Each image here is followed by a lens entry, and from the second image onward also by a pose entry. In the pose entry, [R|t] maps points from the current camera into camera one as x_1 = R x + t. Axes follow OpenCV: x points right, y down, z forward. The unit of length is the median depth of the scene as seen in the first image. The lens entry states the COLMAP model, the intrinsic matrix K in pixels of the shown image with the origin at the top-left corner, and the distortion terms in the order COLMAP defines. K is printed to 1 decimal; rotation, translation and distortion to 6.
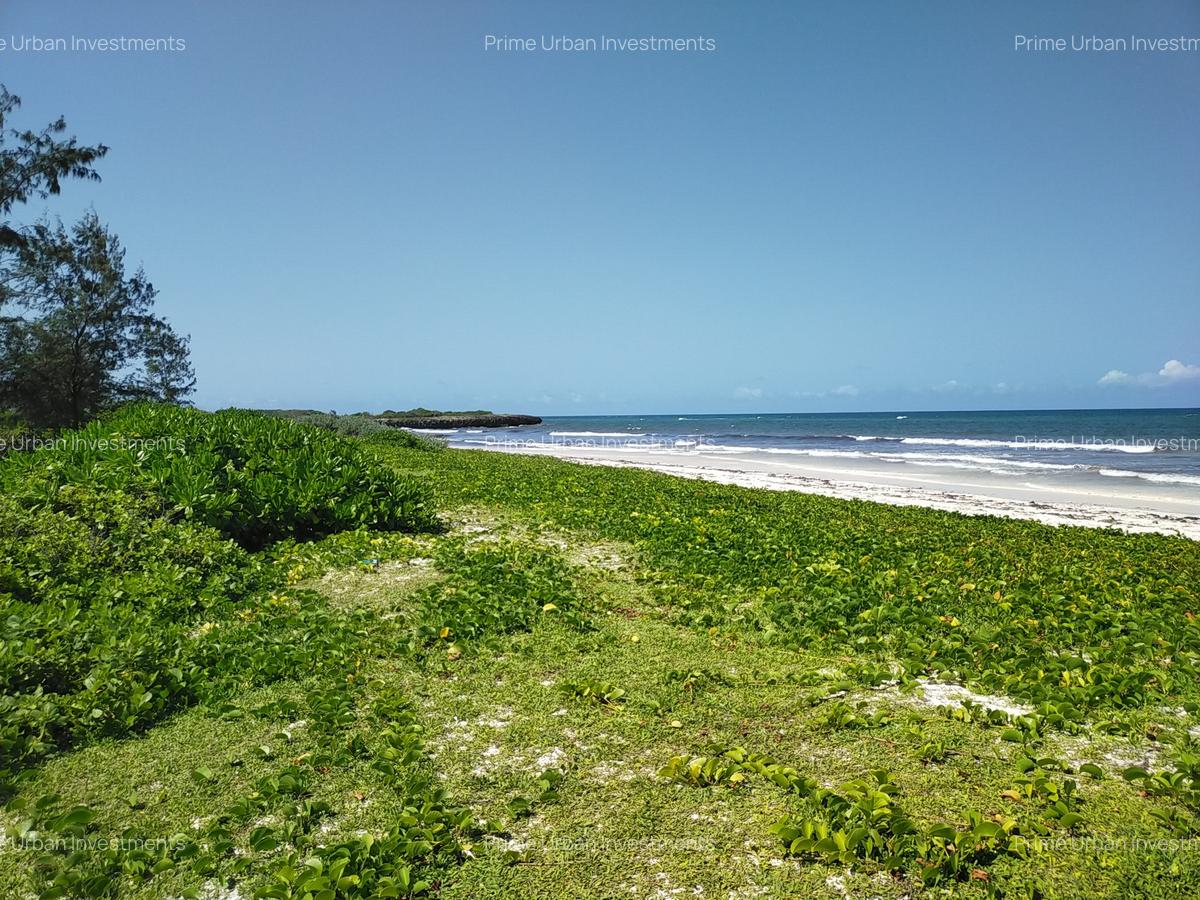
lens RADIAL K [[895.9, 0, 598.0], [0, 895.9, 420.1], [0, 0, 1]] dist [0.082754, -0.118797]
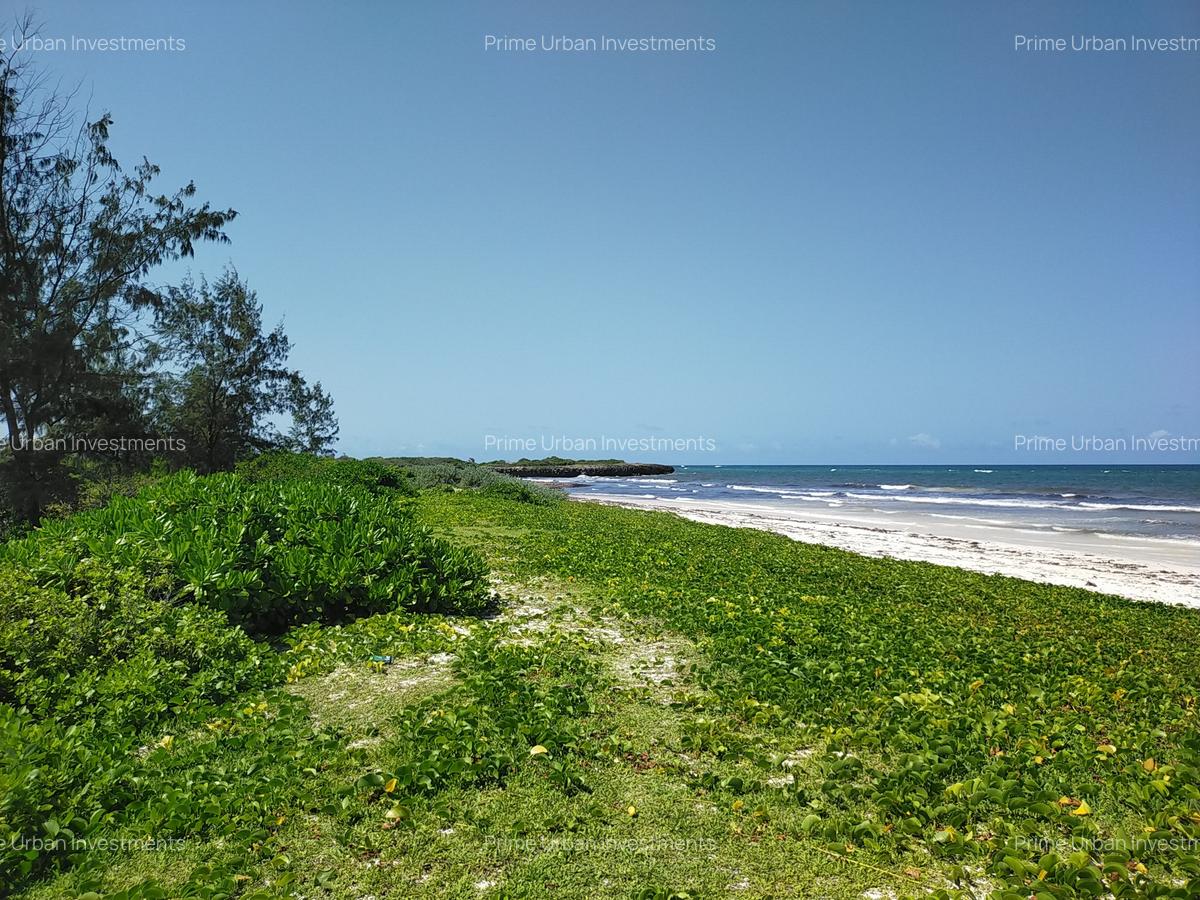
lens RADIAL K [[895.9, 0, 598.0], [0, 895.9, 420.1], [0, 0, 1]] dist [0.082754, -0.118797]
pose [[0.988381, 0.002707, -0.151971, 0.074858], [-0.010812, 0.998561, -0.052533, -0.025751], [0.151610, 0.053566, 0.986988, 0.132309]]
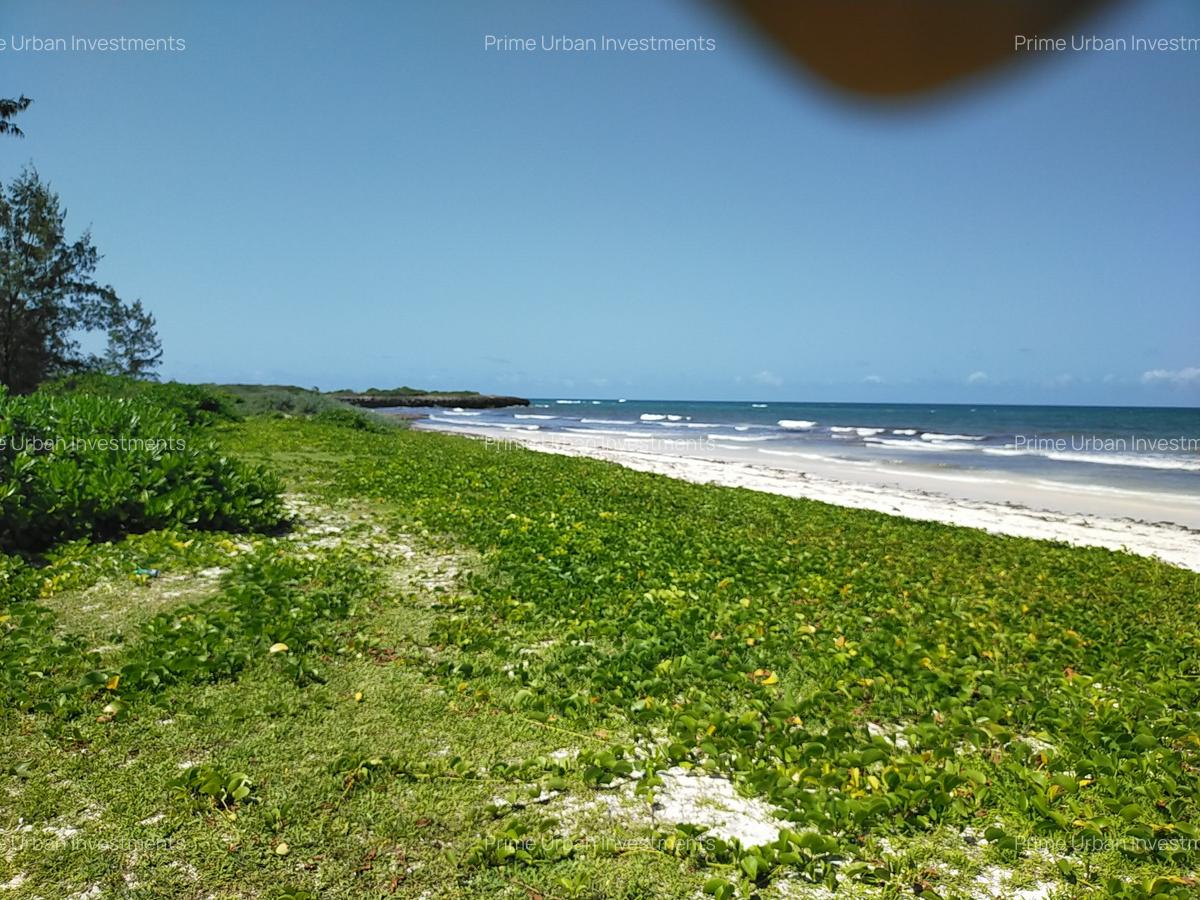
lens RADIAL K [[907.5, 0, 603.4], [0, 907.5, 427.0], [0, 0, 1]] dist [0.065210, -0.105527]
pose [[0.999601, 0.026403, 0.010035, 0.140719], [-0.026652, 0.999318, 0.025558, -0.010506], [-0.009353, -0.025816, 0.999623, 0.120228]]
